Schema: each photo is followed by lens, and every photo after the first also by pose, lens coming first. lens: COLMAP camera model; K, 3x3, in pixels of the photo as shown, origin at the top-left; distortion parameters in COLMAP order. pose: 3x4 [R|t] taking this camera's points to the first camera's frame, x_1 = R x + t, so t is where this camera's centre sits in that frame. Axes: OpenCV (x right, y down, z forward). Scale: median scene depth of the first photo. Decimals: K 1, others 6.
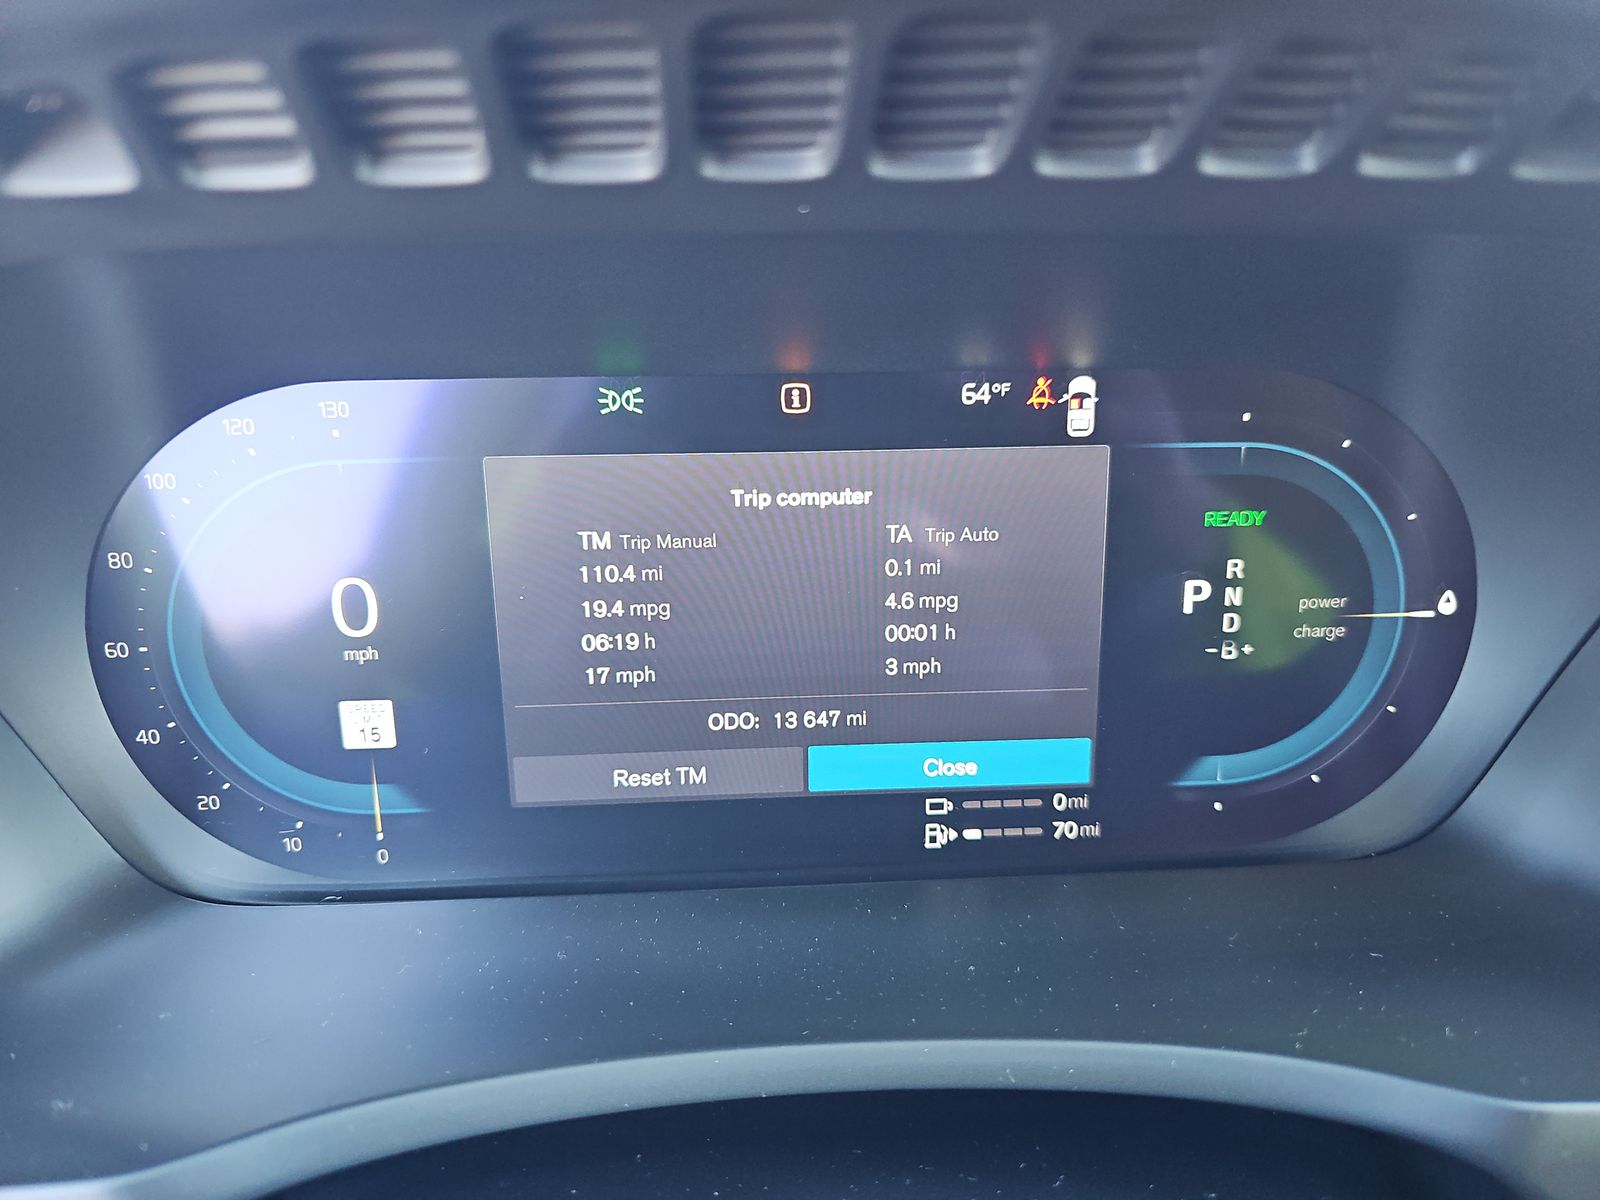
lens RADIAL K [[1048.2, 0, 804.8], [0, 1048.2, 565.7], [0, 0, 1]] dist [0.050531, -0.110491]
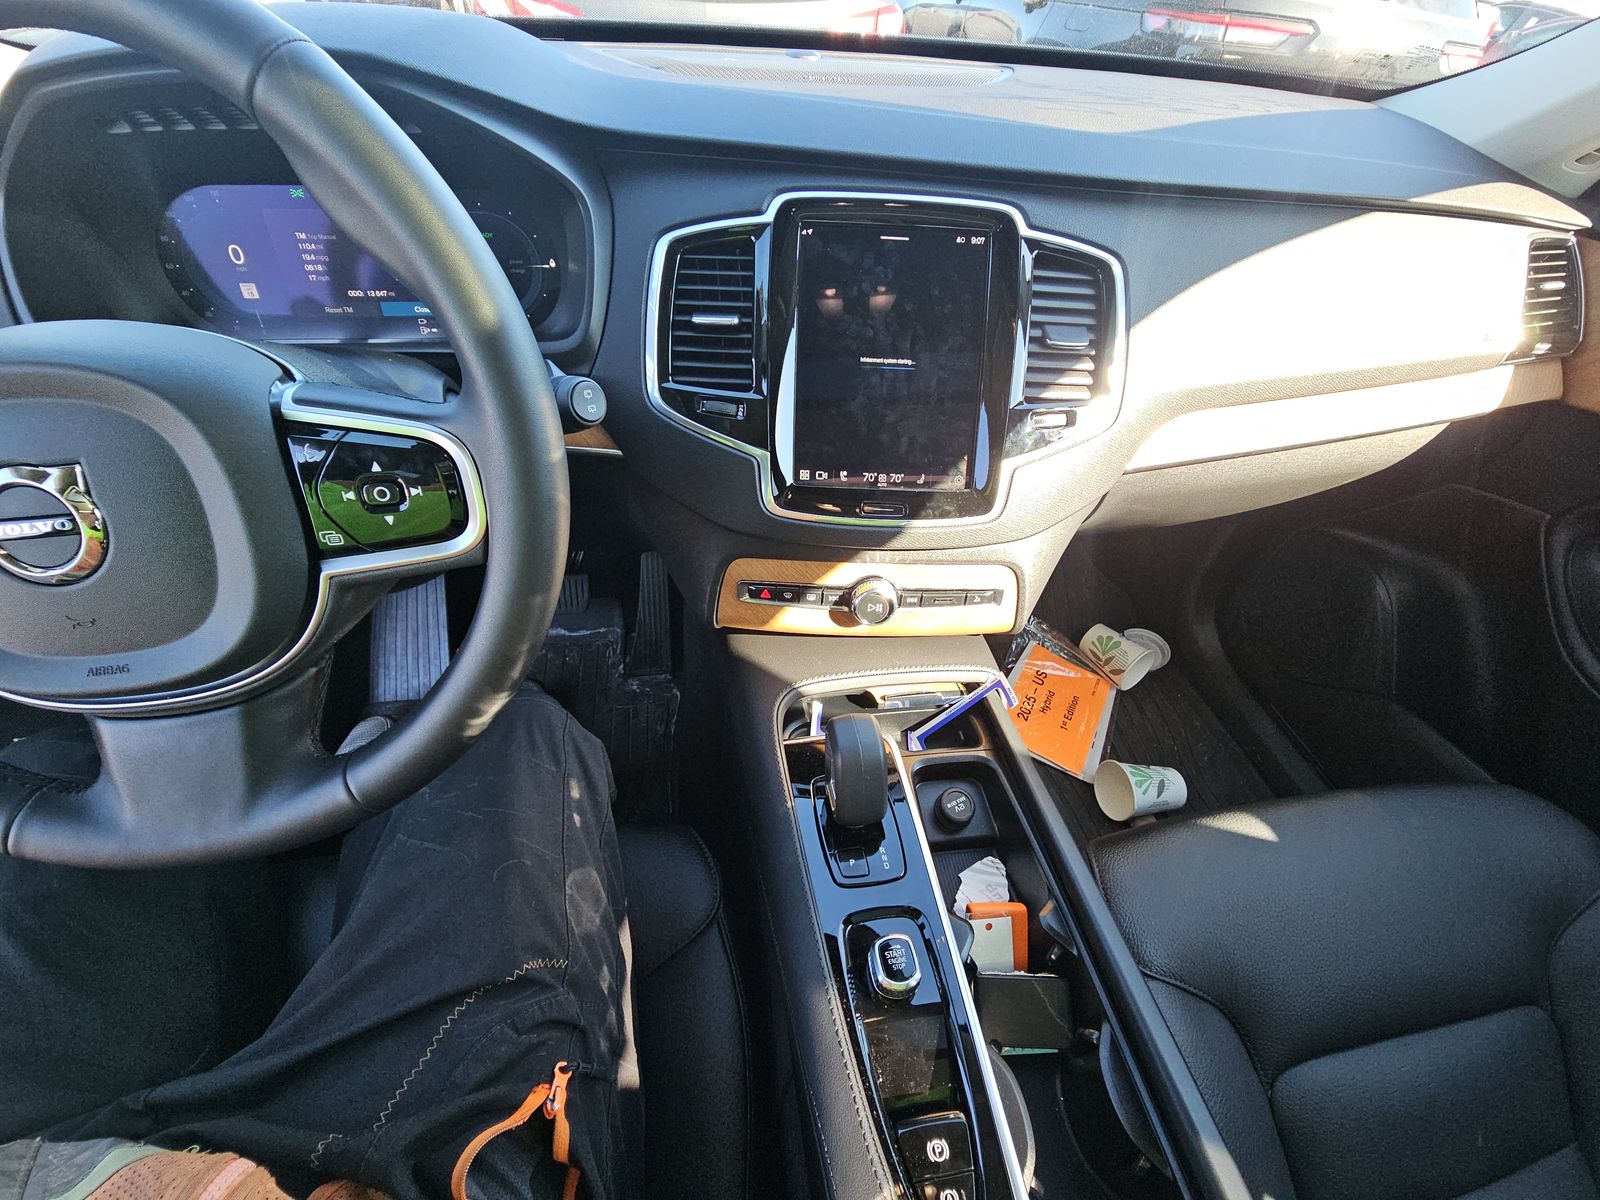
lens RADIAL K [[657.9, 0, 800.0], [0, 657.9, 600.0], [0, 0, 1]] dist [0.010482, -0.008288]
pose [[0.993319, -0.036709, 0.109407, 1.219329], [0.005583, 0.962233, 0.272169, 0.573858], [-0.115266, -0.269740, 0.956009, -1.744532]]
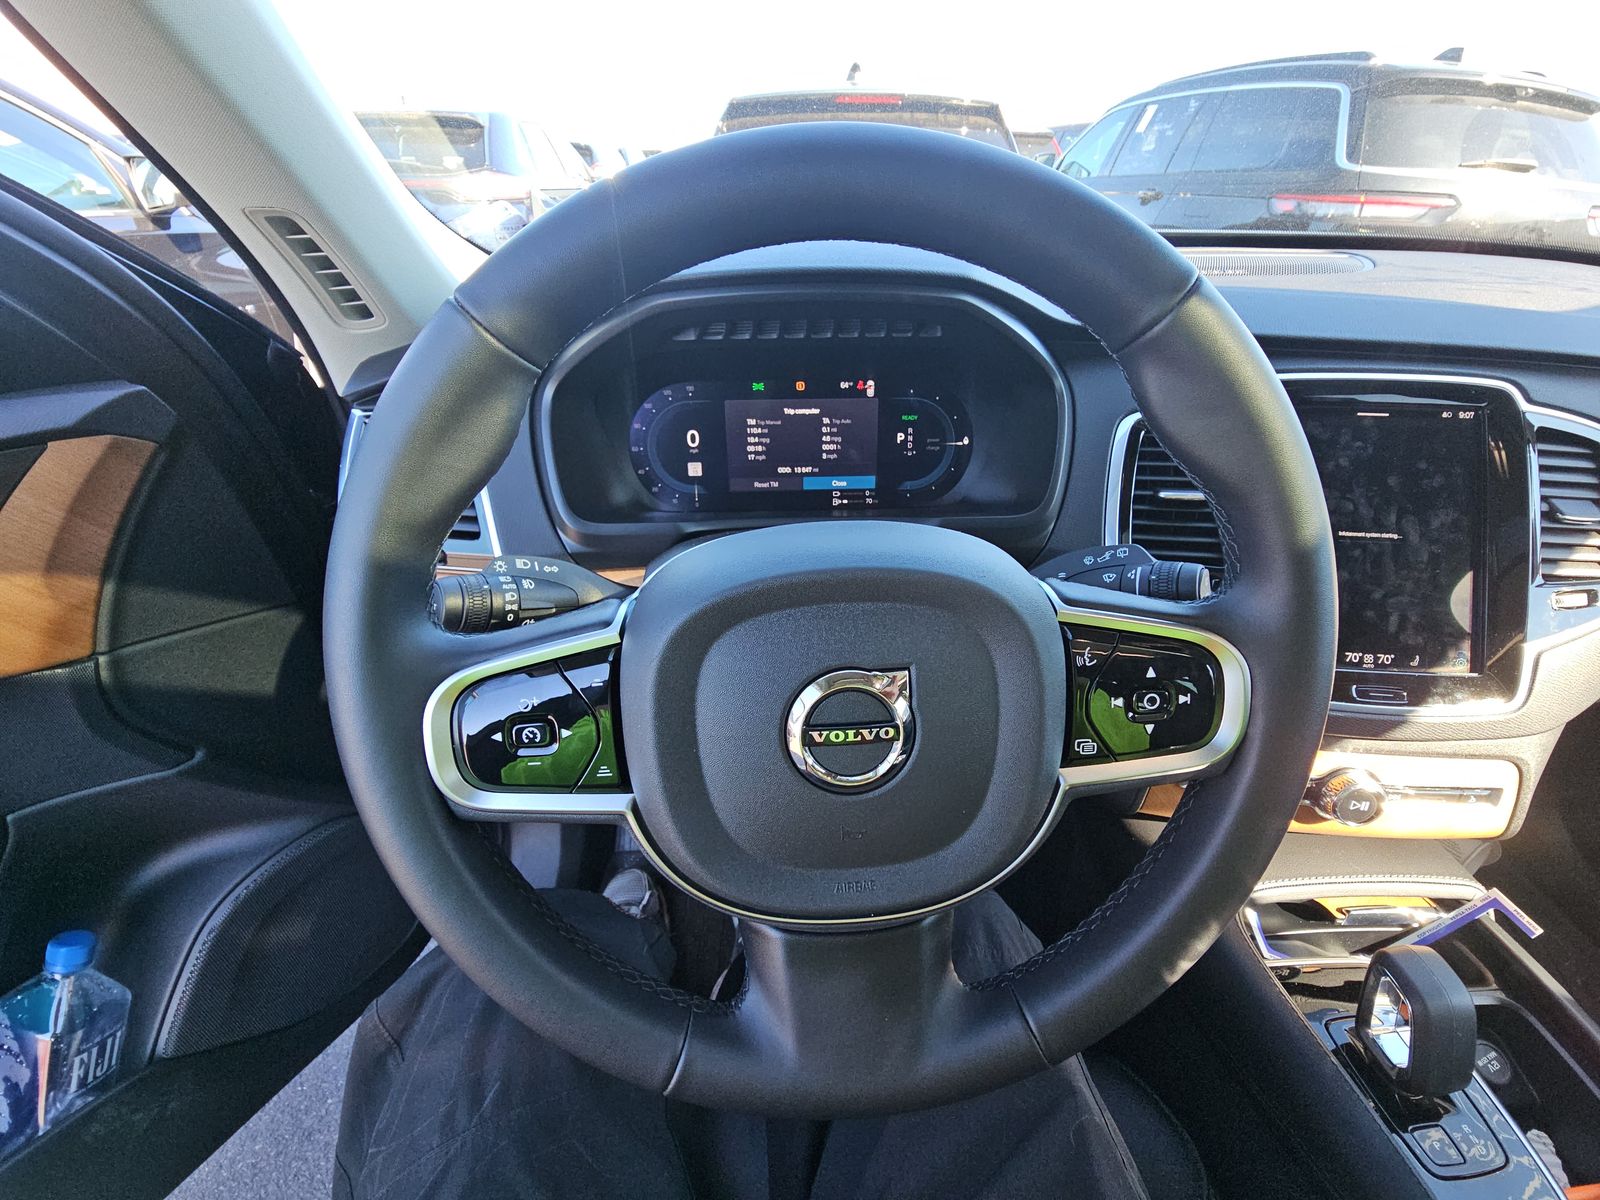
lens RADIAL K [[657.9, 0, 800.0], [0, 657.9, 600.0], [0, 0, 1]] dist [0.010482, -0.008288]
pose [[0.999918, 0.003675, -0.012227, 0.022499], [-0.002786, 0.997403, 0.071962, 0.464599], [0.012460, -0.071922, 0.997332, -1.545148]]
